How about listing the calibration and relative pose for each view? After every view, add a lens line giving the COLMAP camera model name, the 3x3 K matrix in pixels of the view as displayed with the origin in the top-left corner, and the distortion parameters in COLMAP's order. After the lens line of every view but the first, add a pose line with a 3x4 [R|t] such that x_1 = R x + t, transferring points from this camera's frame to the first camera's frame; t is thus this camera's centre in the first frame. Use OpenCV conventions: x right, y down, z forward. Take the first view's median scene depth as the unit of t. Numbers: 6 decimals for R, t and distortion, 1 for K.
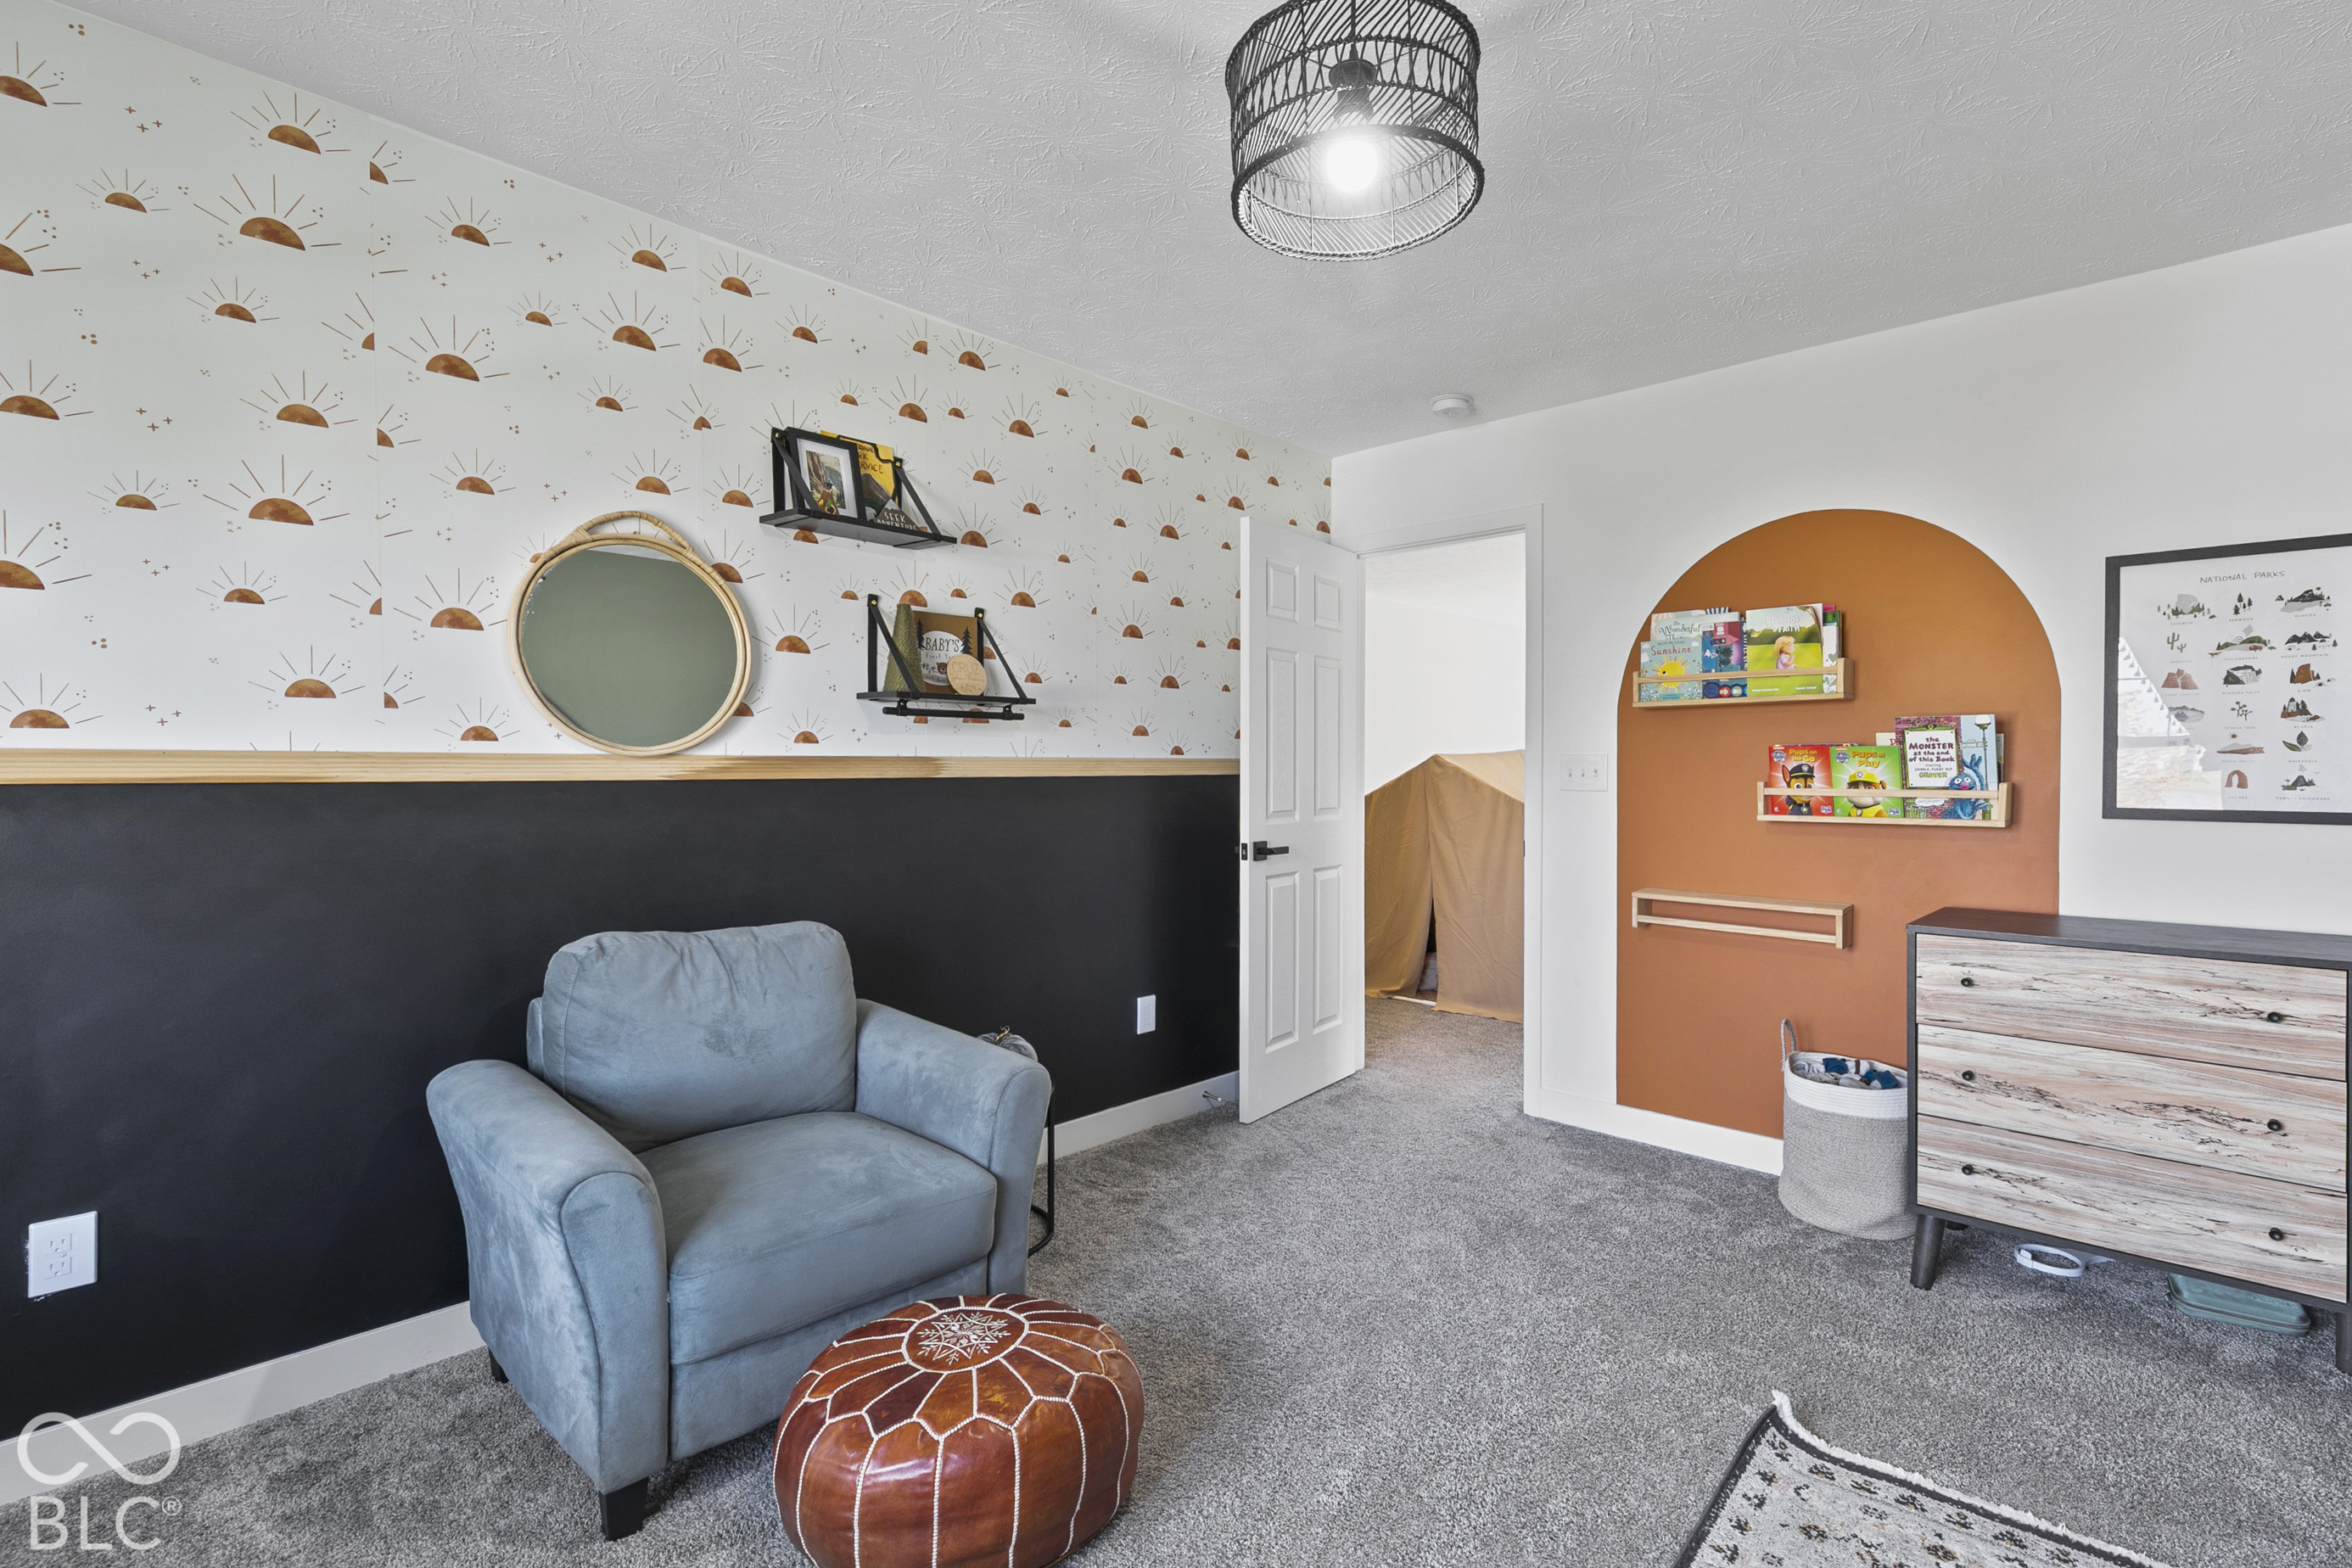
lens RADIAL K [[987.6, 0, 1164.4], [0, 987.6, 777.0], [0, 0, 1]] dist [0.004135, -0.001749]
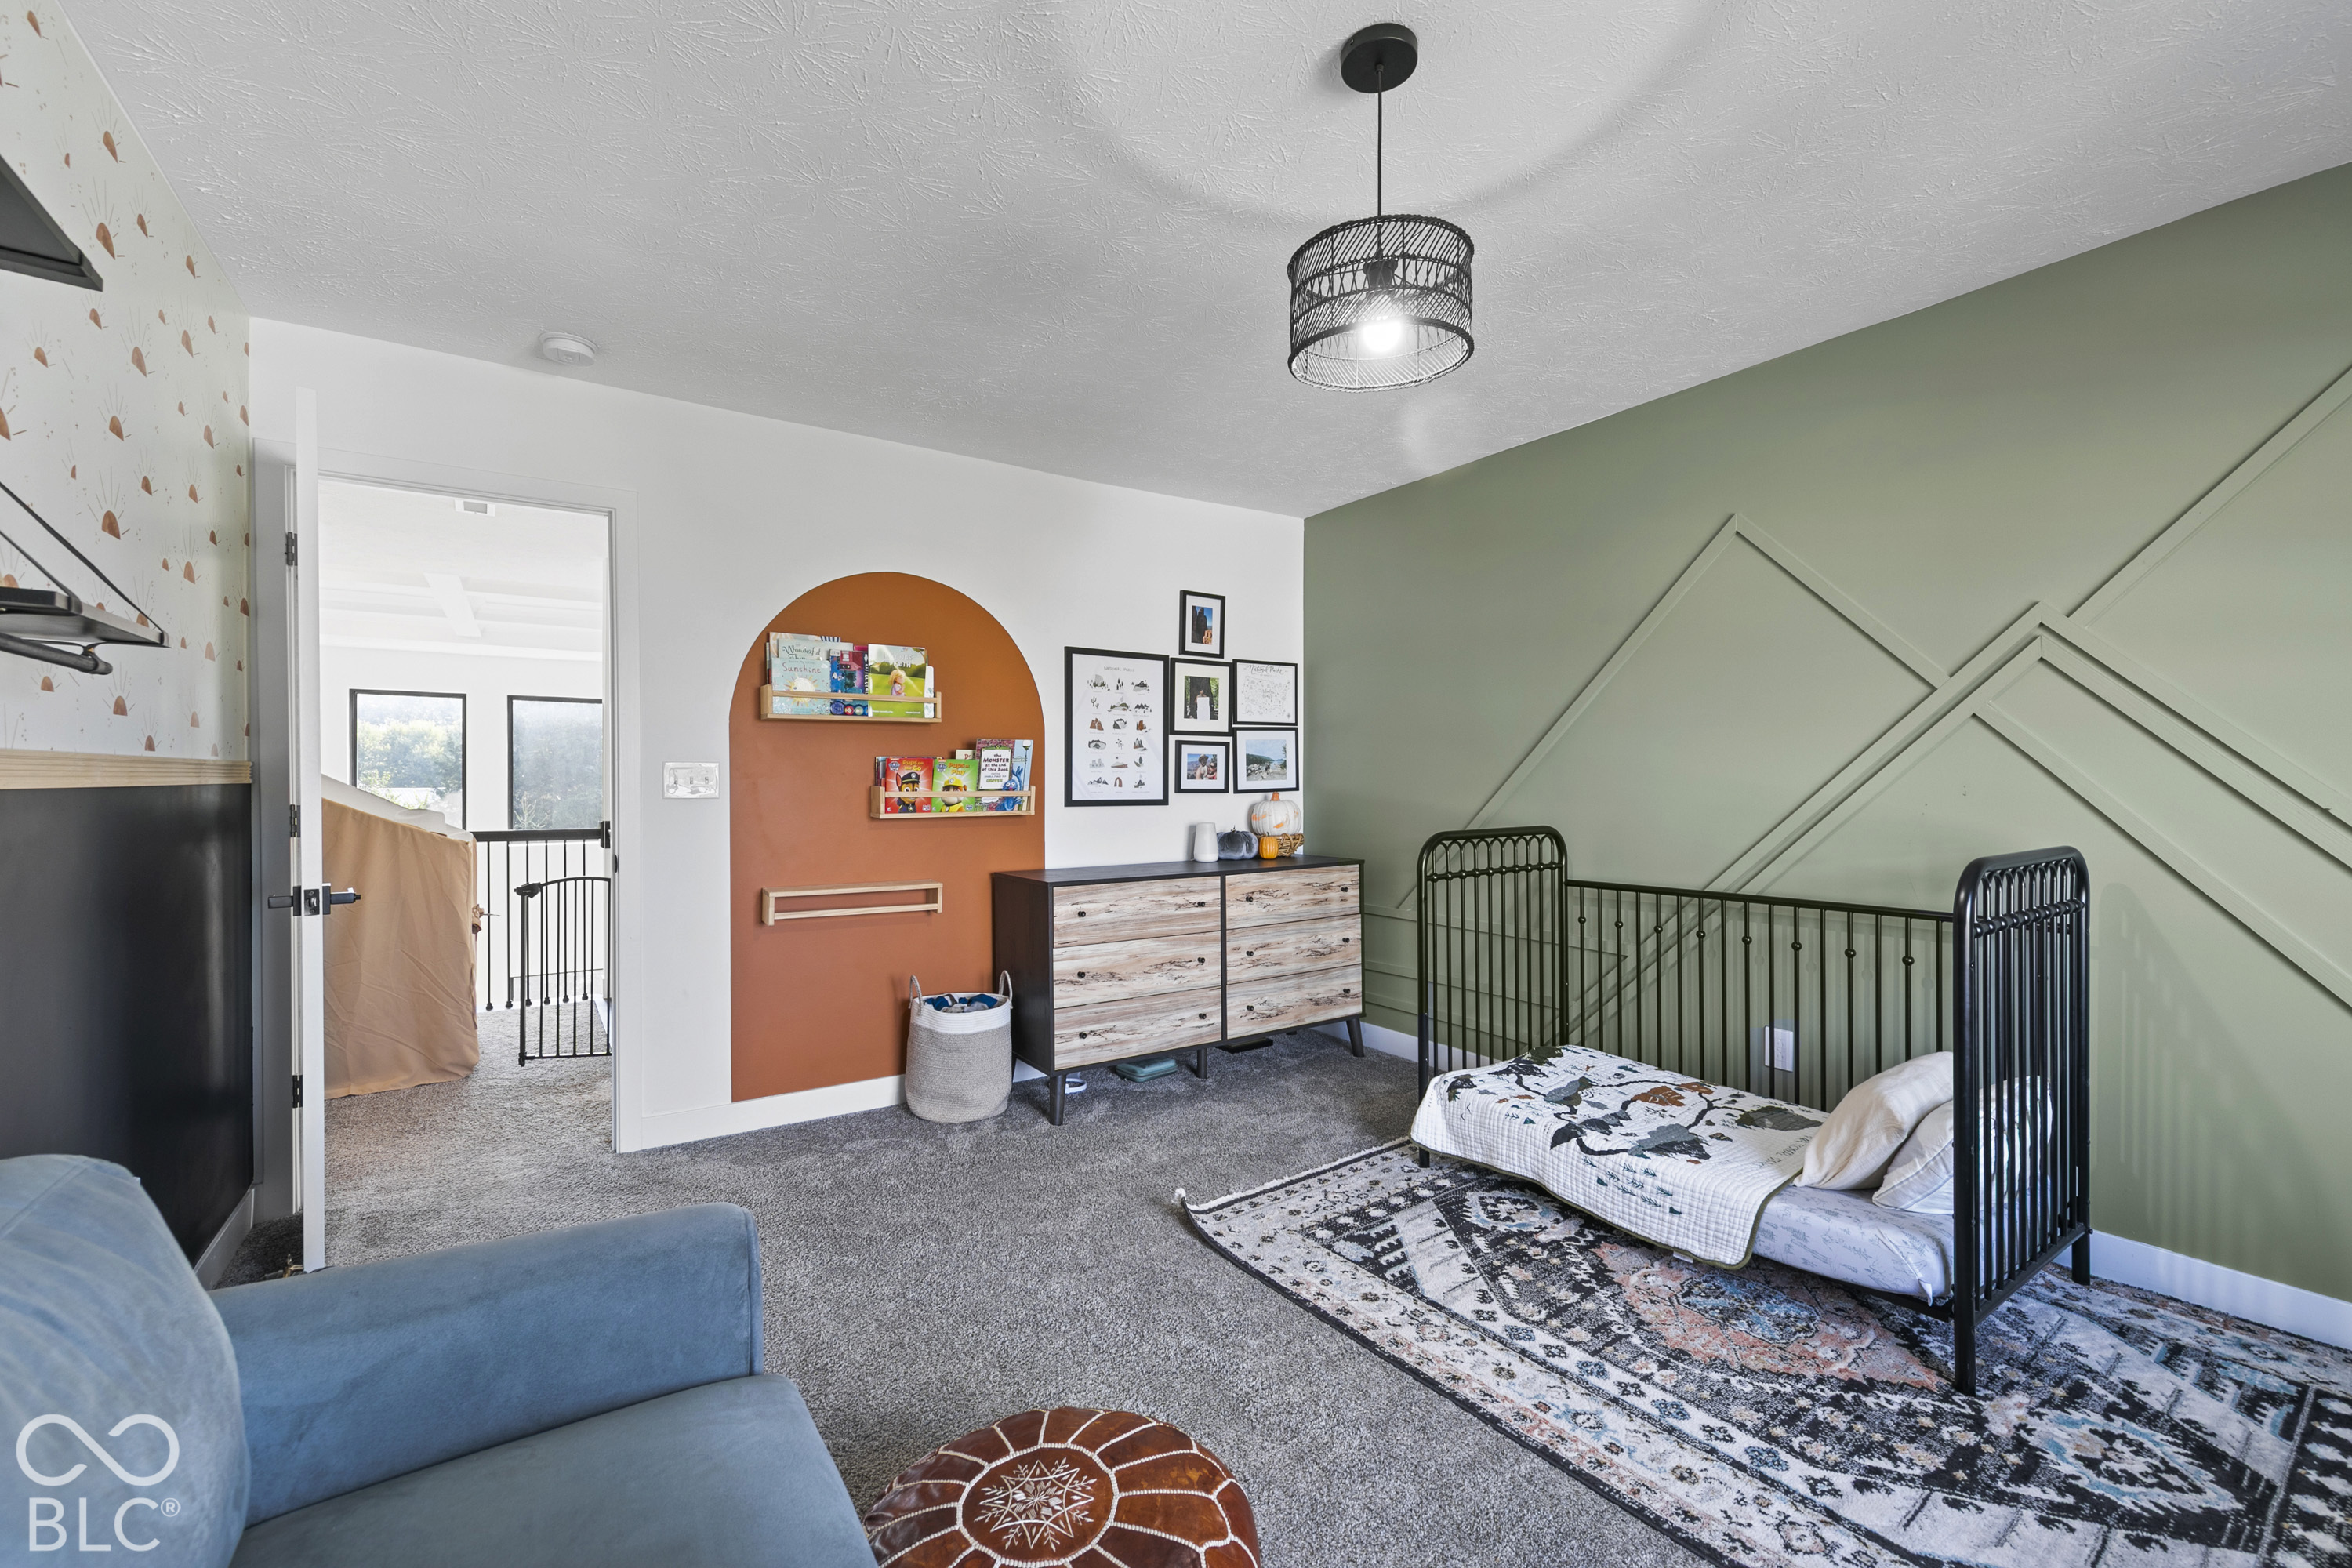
lens RADIAL K [[987.6, 0, 1120.9], [0, 987.6, 785.2], [0, 0, 1]] dist [0.004135, -0.001749]
pose [[0.287645, -0.006309, 0.957716, -0.517696], [0.009274, 0.999950, 0.003802, 0.001006], [-0.957692, 0.007789, 0.287689, 0.399735]]
